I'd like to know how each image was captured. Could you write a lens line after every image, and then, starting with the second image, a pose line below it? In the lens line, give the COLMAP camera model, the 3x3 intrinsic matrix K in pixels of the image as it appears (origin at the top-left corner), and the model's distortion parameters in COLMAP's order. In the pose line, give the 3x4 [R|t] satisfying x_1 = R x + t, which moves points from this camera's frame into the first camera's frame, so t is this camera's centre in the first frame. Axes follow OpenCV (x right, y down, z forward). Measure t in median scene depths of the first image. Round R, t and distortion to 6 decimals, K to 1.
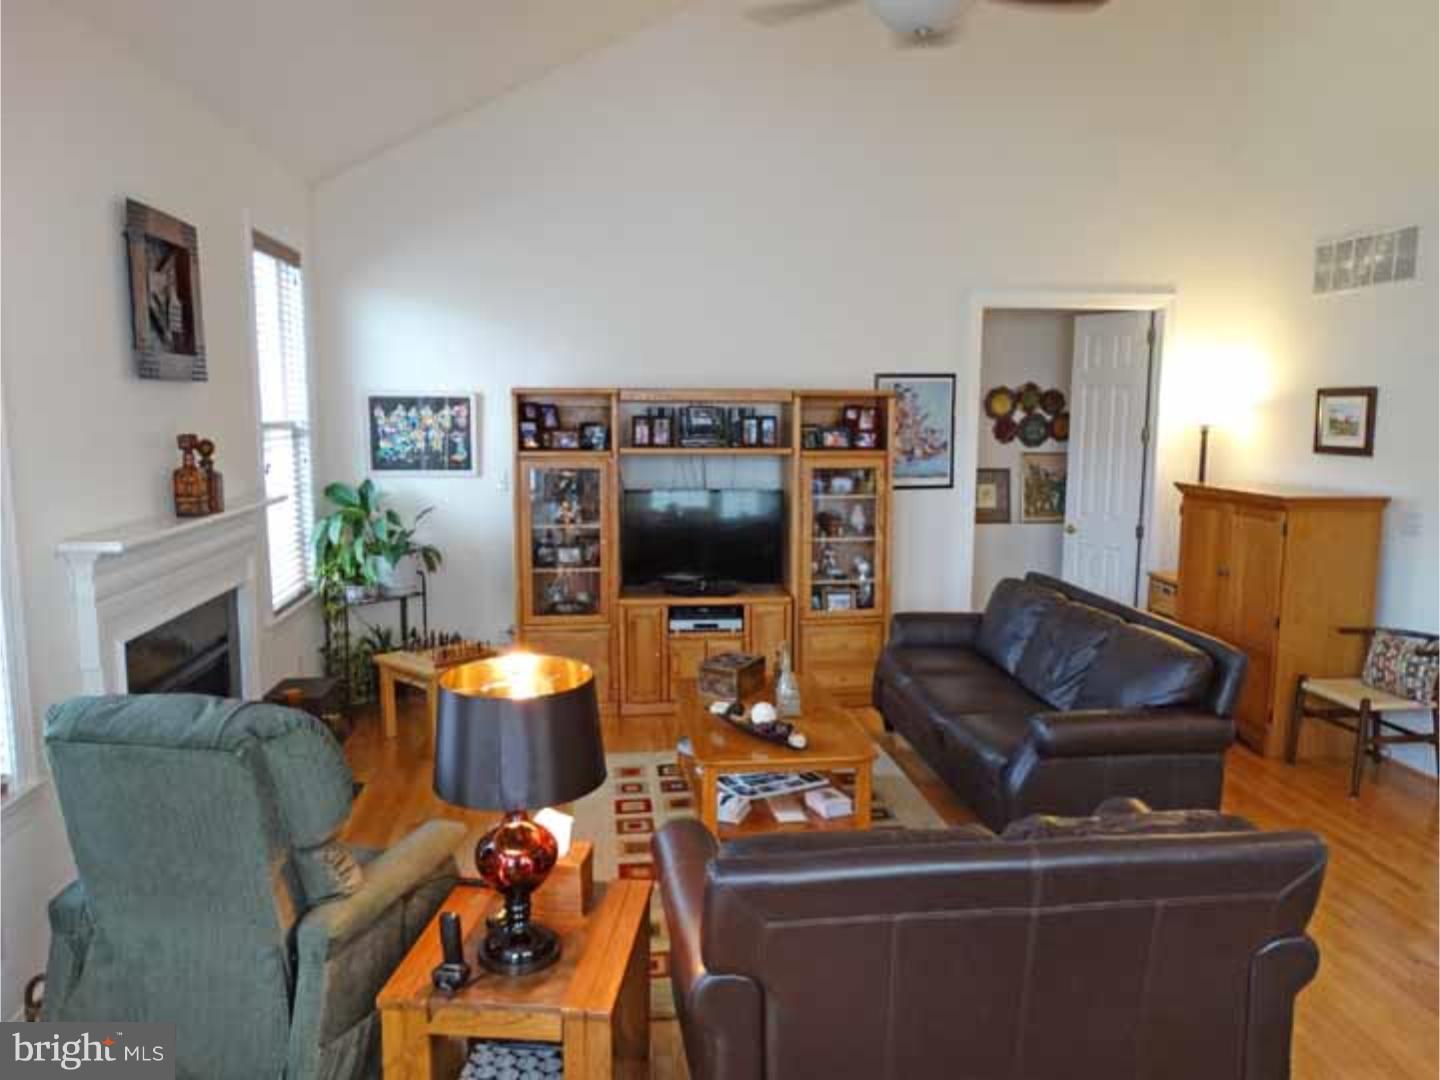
lens RADIAL K [[1036.6, 0, 720.0], [0, 1036.6, 540.0], [0, 0, 1]] dist [0.005893, 0.003029]
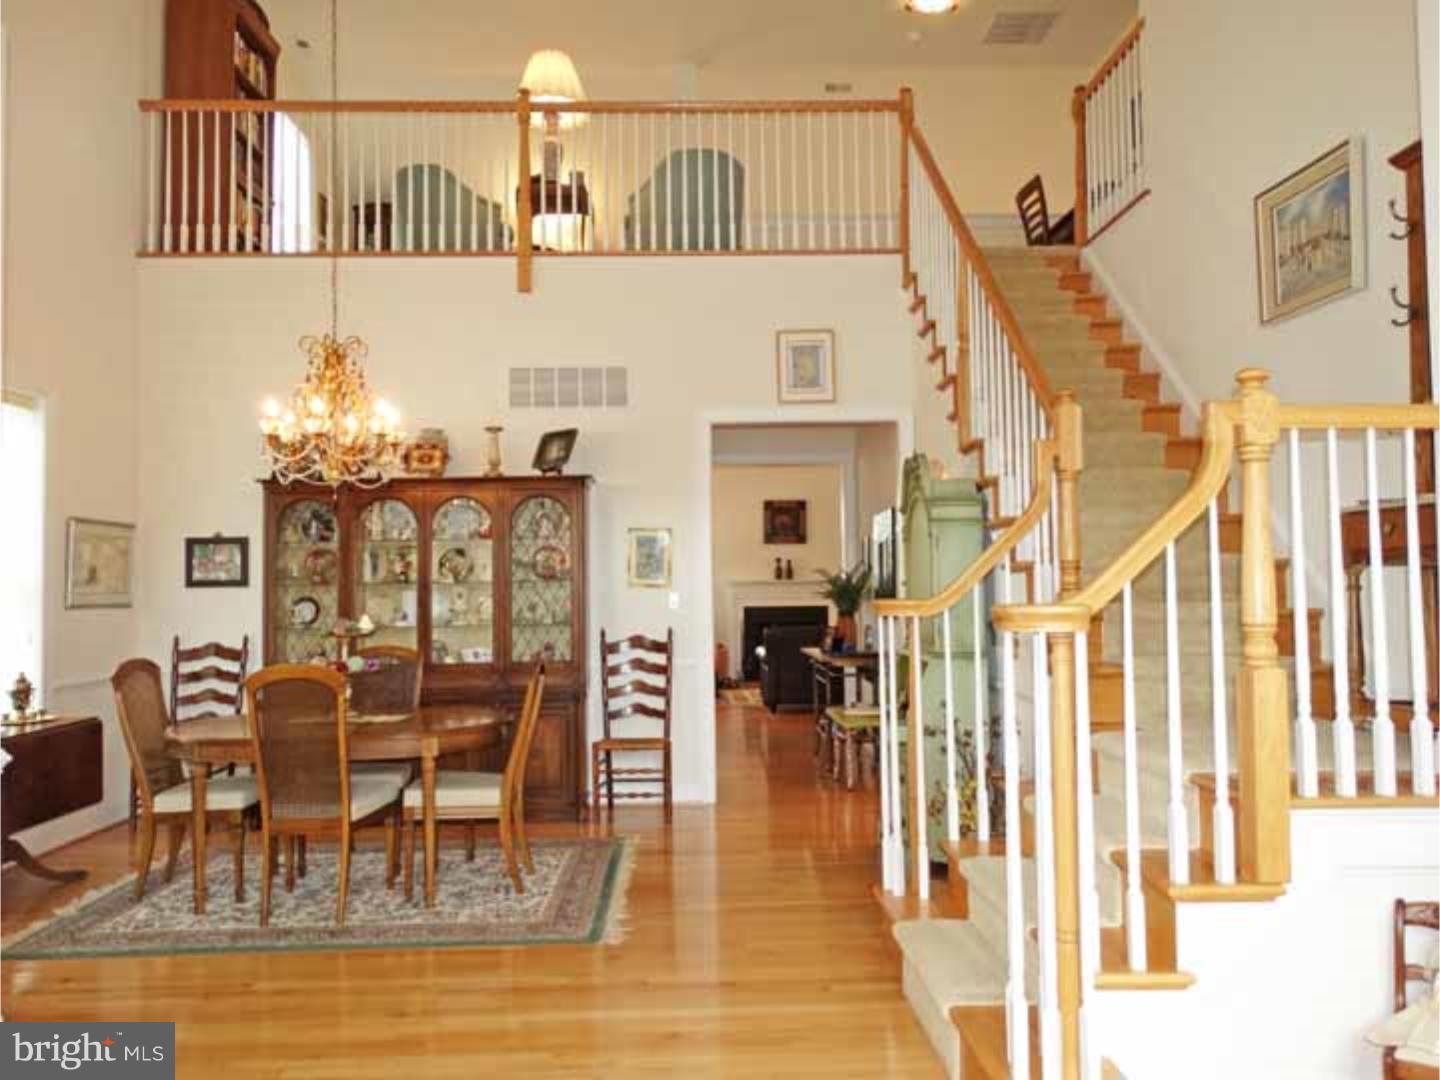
lens RADIAL K [[1040.8, 0, 720.0], [0, 1040.8, 540.0], [0, 0, 1]] dist [-0.075994, 0.003309]
pose [[-0.082254, -0.044254, -0.995628, 2.065468], [-0.113687, 0.992909, -0.034741, -0.007037], [0.990106, 0.110333, -0.086701, 0.705126]]
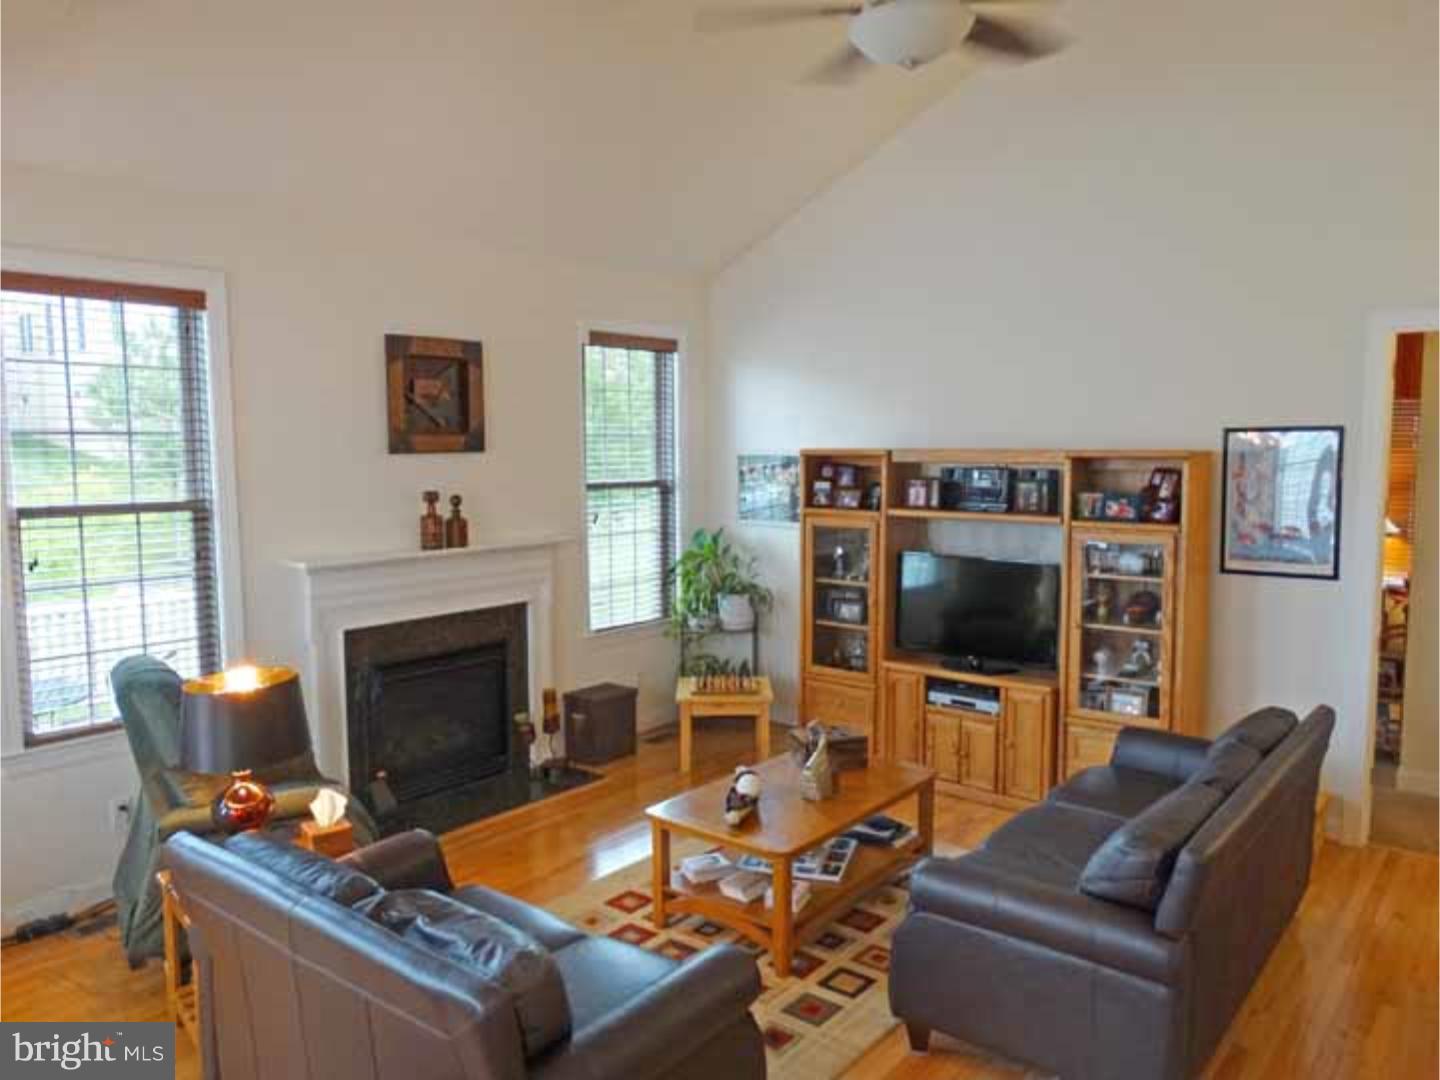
lens RADIAL K [[1036.6, 0, 720.0], [0, 1036.6, 540.0], [0, 0, 1]] dist [0.005893, 0.003029]
pose [[0.698844, 0.061987, -0.712583, 0.491038], [-0.087753, 0.996142, 0.000592, -0.044773], [0.709871, 0.062117, 0.701588, 0.185771]]
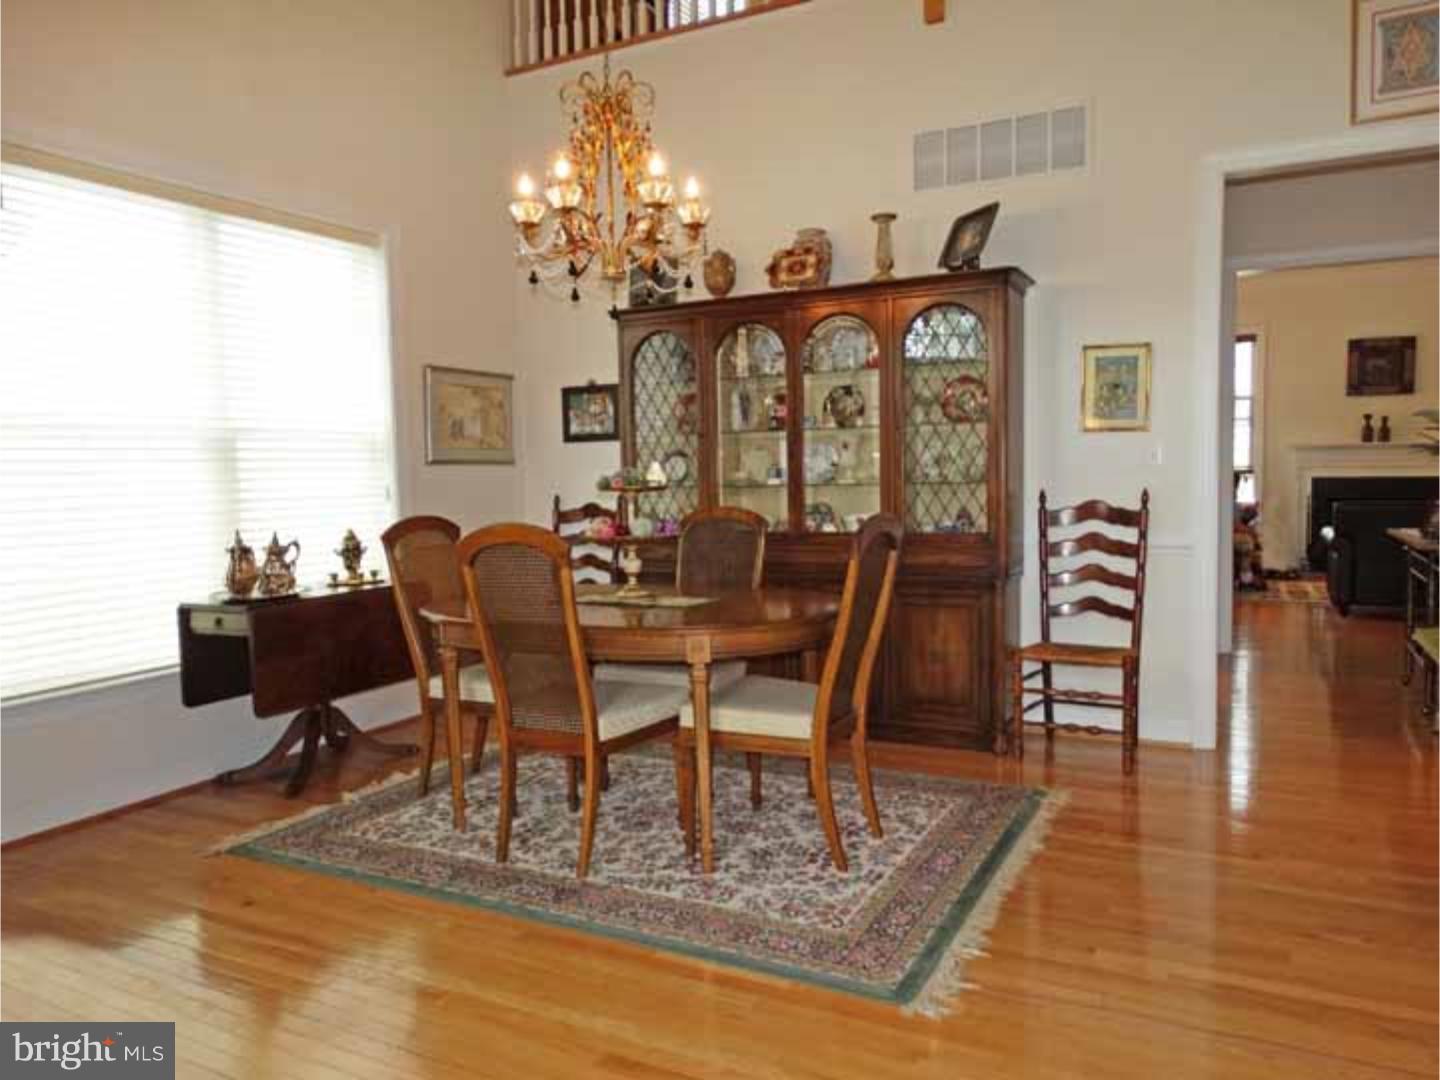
lens RADIAL K [[1039.8, 0, 656.9], [0, 1039.8, 535.4], [0, 0, 1]] dist [-0.002599, 0.000419]
pose [[-0.588783, 0.060512, -0.806023, 1.906561], [-0.087604, 0.986542, 0.138057, 0.004006], [0.803530, 0.151897, -0.575558, 0.714156]]
